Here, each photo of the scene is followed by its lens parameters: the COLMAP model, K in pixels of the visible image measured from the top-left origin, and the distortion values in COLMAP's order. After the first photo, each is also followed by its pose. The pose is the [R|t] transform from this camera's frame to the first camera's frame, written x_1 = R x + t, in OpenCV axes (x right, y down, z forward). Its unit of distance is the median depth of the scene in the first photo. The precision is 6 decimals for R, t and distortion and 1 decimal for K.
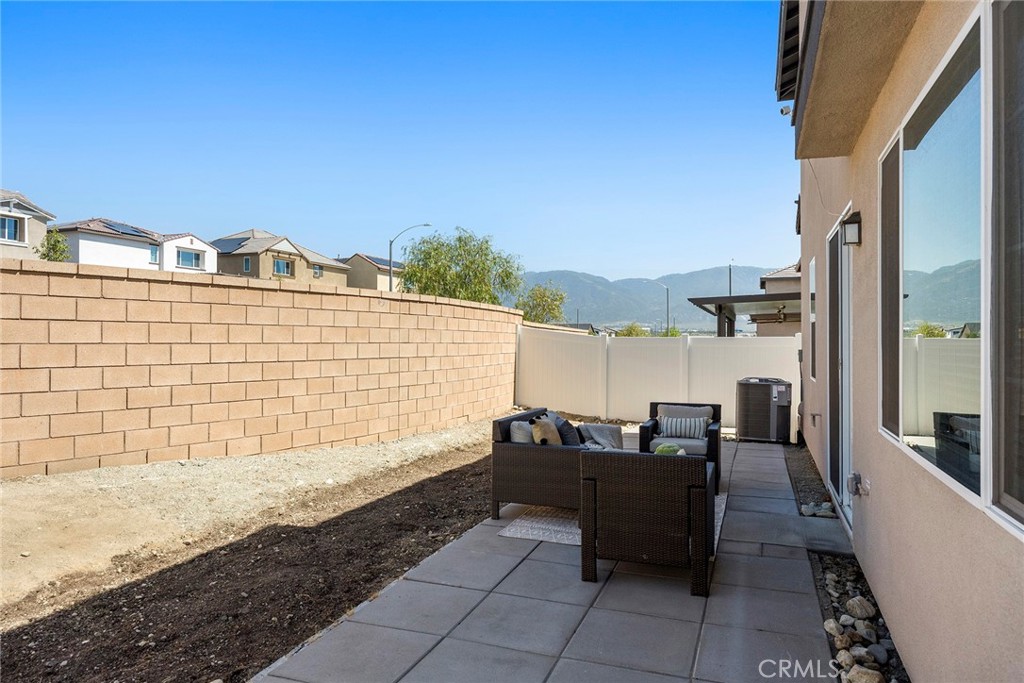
lens RADIAL K [[676.0, 0, 511.4], [0, 676.0, 339.1], [0, 0, 1]] dist [-0.004312, -0.000765]
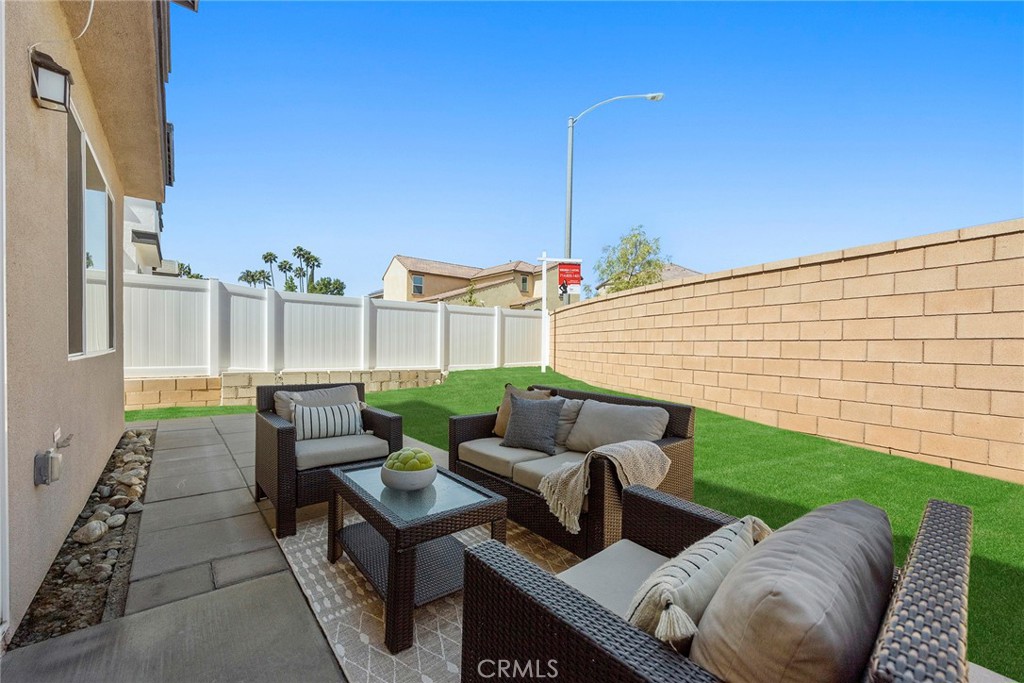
lens RADIAL K [[399.8, 0, 509.5], [0, 399.8, 349.9], [0, 0, 1]] dist [-0.002444, 0.000067]
pose [[-0.505819, -0.004457, -0.862628, 0.413401], [-0.016614, 0.999852, 0.004576, 0.058921], [0.862479, 0.016646, -0.505818, 1.061536]]
